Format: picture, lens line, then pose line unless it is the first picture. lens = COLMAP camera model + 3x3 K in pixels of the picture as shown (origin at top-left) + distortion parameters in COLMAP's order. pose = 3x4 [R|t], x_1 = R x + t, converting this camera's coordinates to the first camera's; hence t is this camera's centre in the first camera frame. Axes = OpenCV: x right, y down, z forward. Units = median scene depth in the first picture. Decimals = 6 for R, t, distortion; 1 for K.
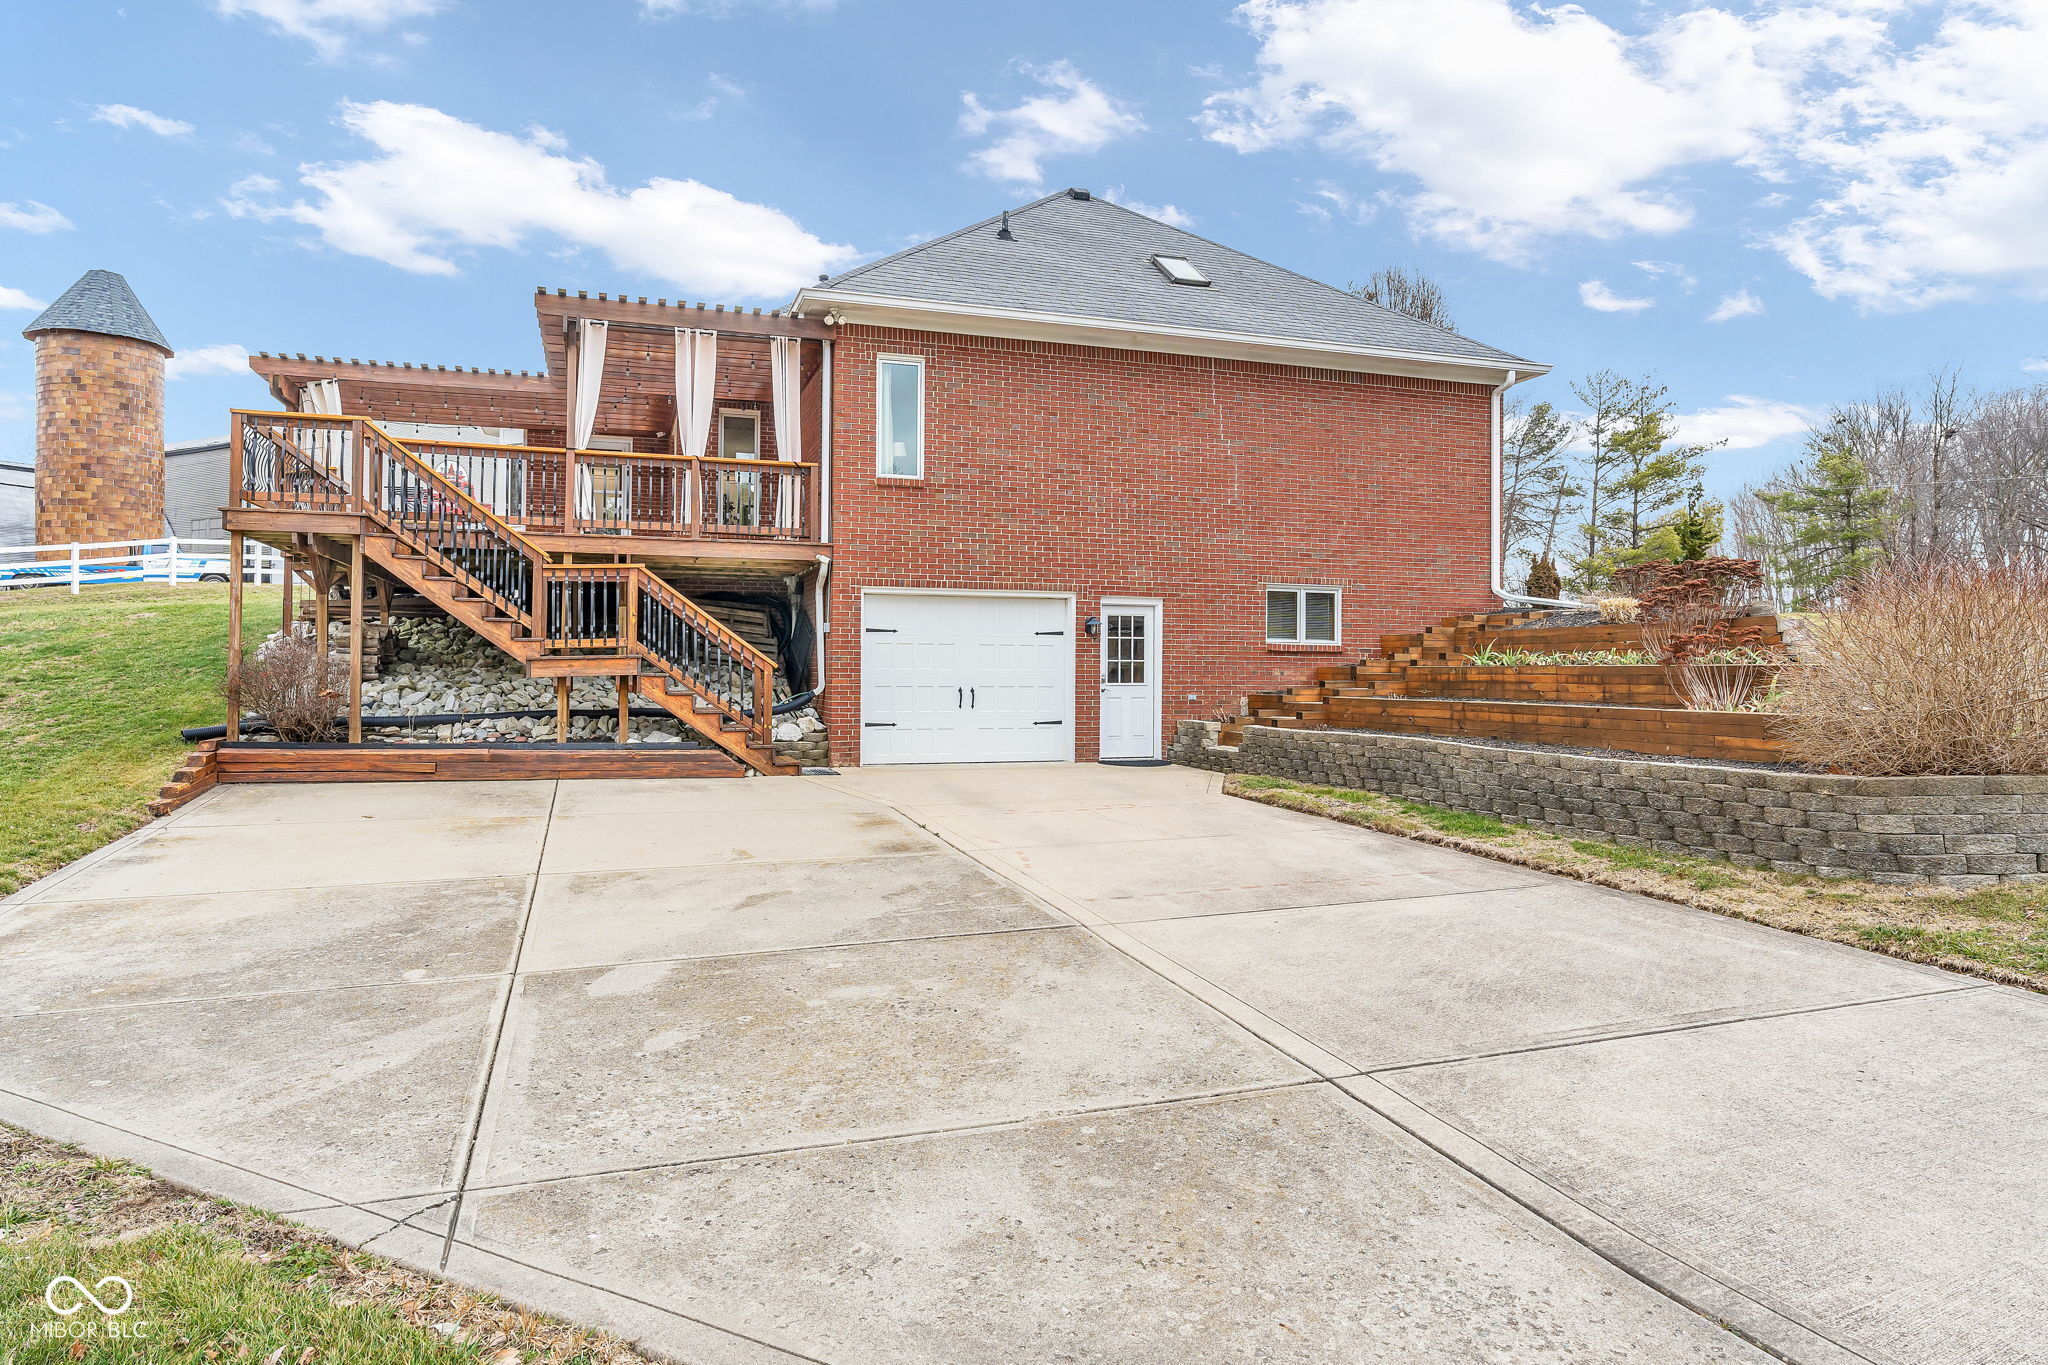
lens RADIAL K [[1213.7, 0, 1003.6], [0, 1213.7, 644.7], [0, 0, 1]] dist [0.001958, 0.000769]
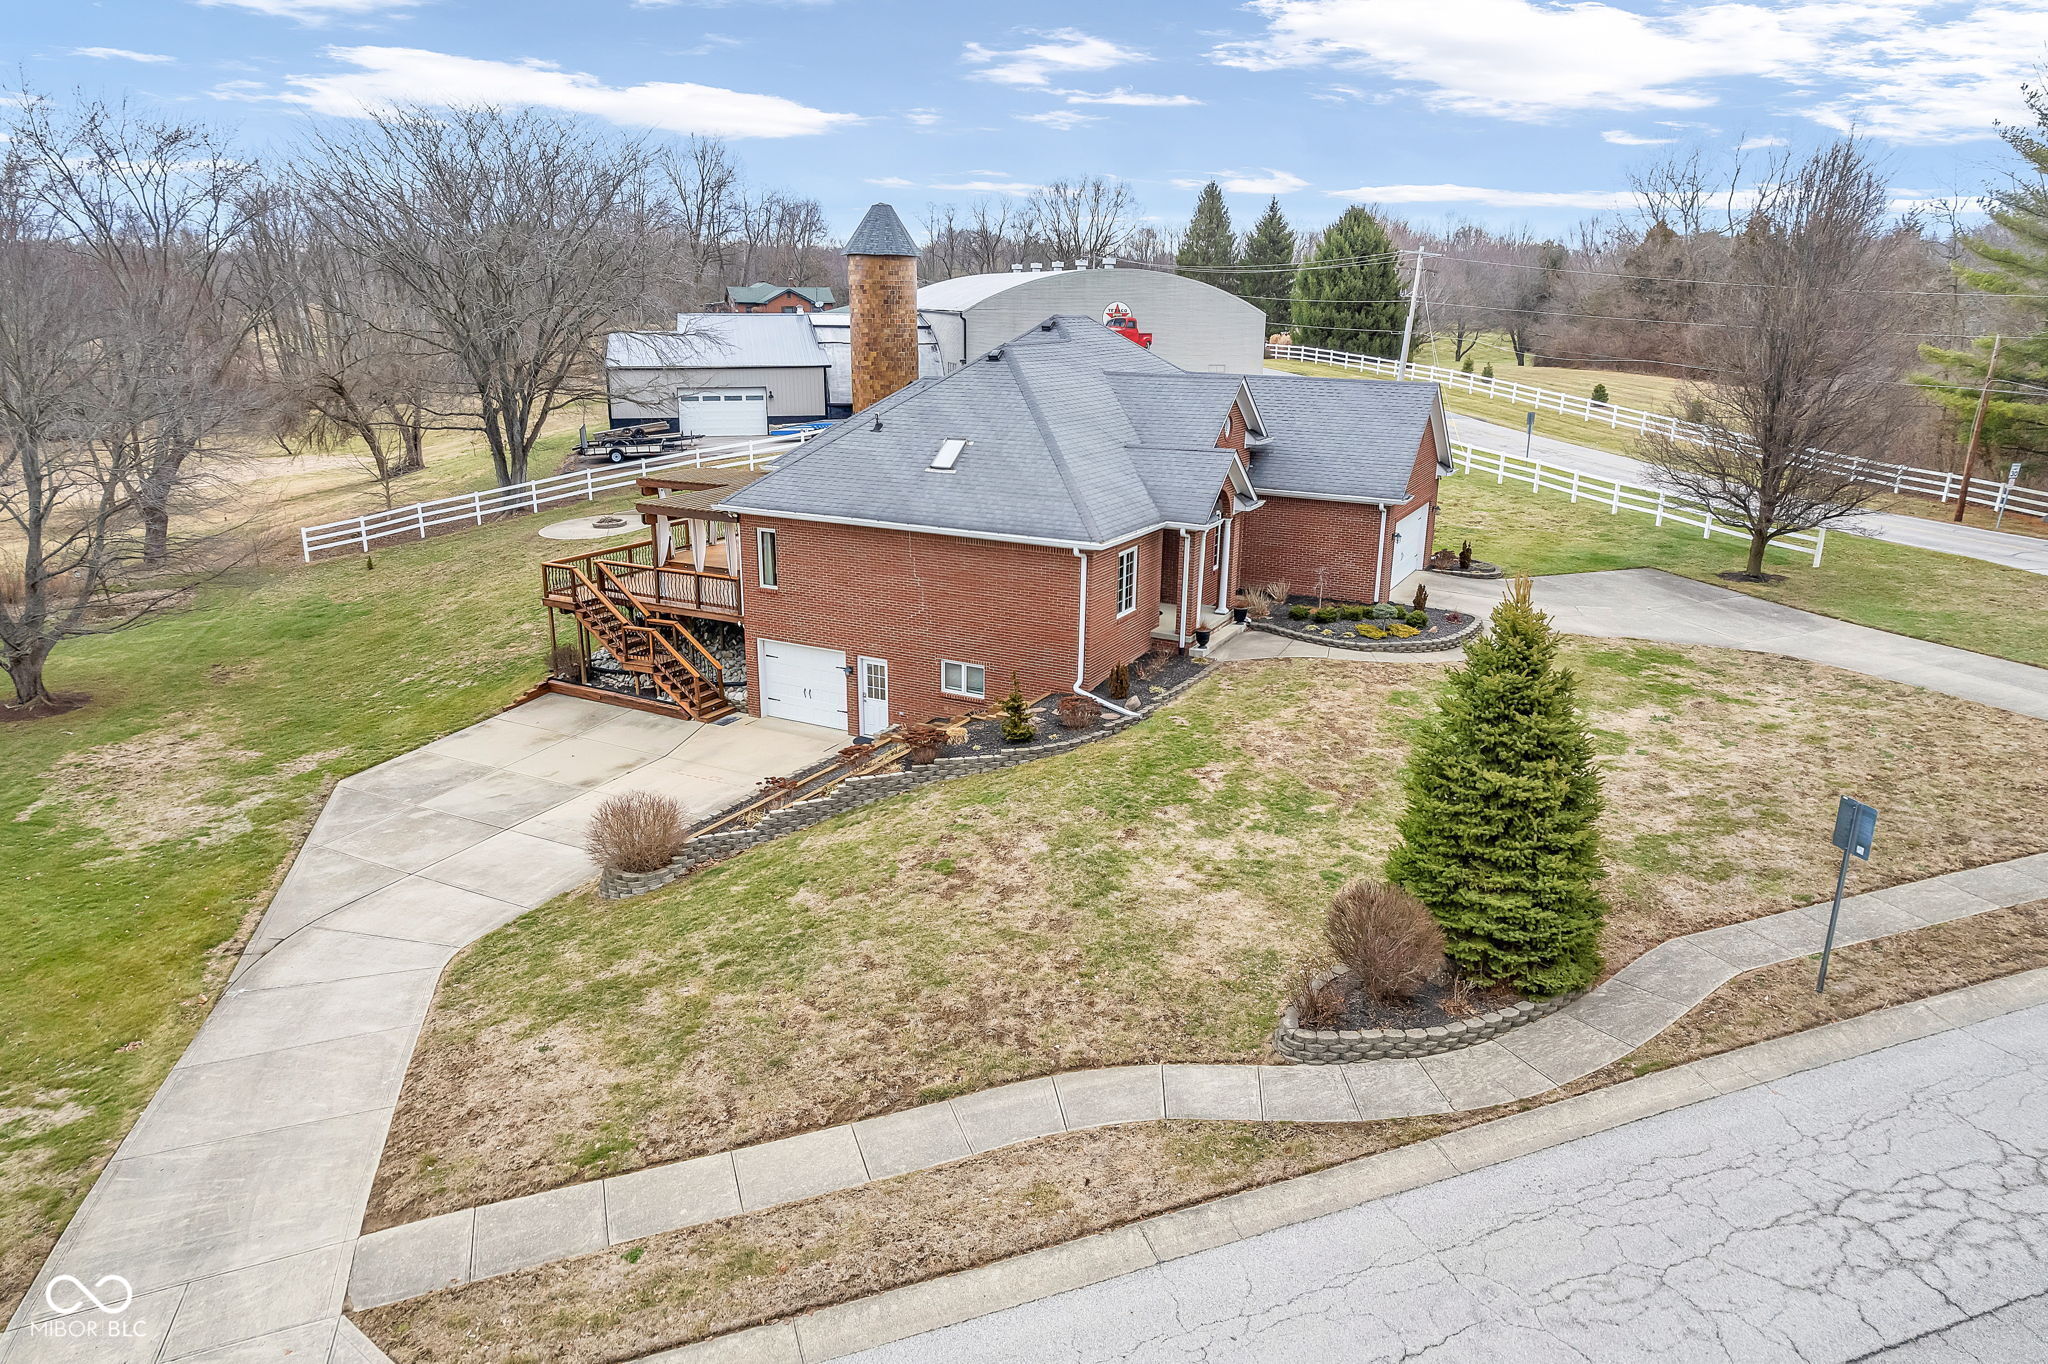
lens RADIAL K [[1335.5, 0, 1024.0], [0, 1335.5, 682.0], [0, 0, 1]] dist [-0.061345, 0.056012]
pose [[0.695806, 0.203443, -0.688814, 1.786087], [0.010521, 0.956054, 0.293001, -0.635590], [0.718153, -0.211119, 0.663088, -0.218441]]
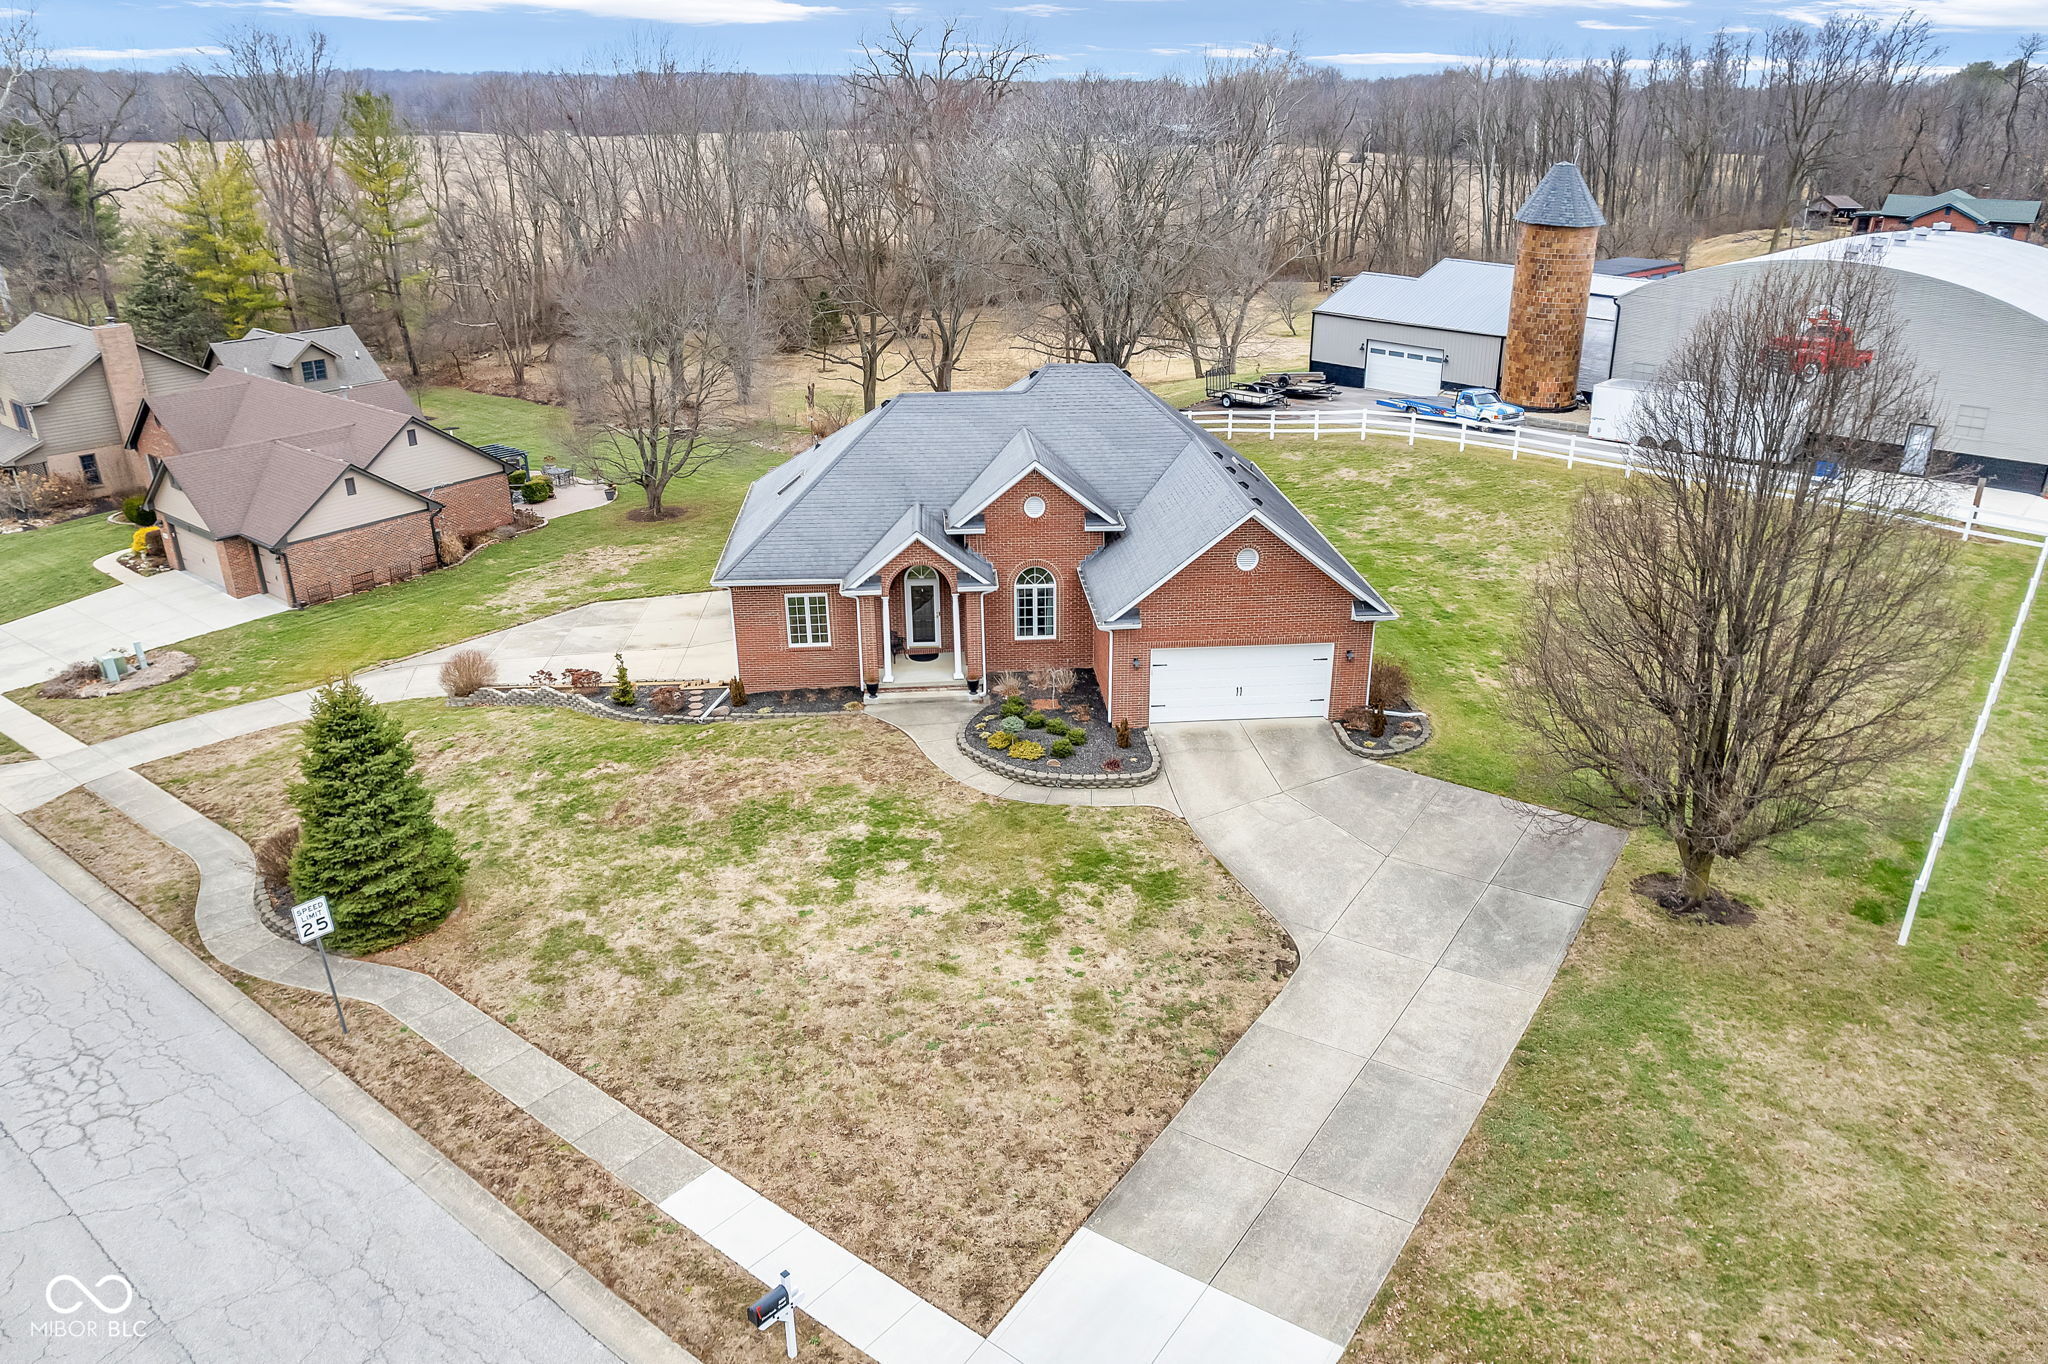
lens RADIAL K [[1343.5, 0, 1039.0], [0, 1343.5, 737.6], [0, 0, 1]] dist [-0.055334, 0.003968]
pose [[-0.225838, 0.412791, -0.882383, 2.651983], [0.022743, 0.907772, 0.418847, -1.020894], [0.973899, 0.074523, -0.214398, 2.280657]]
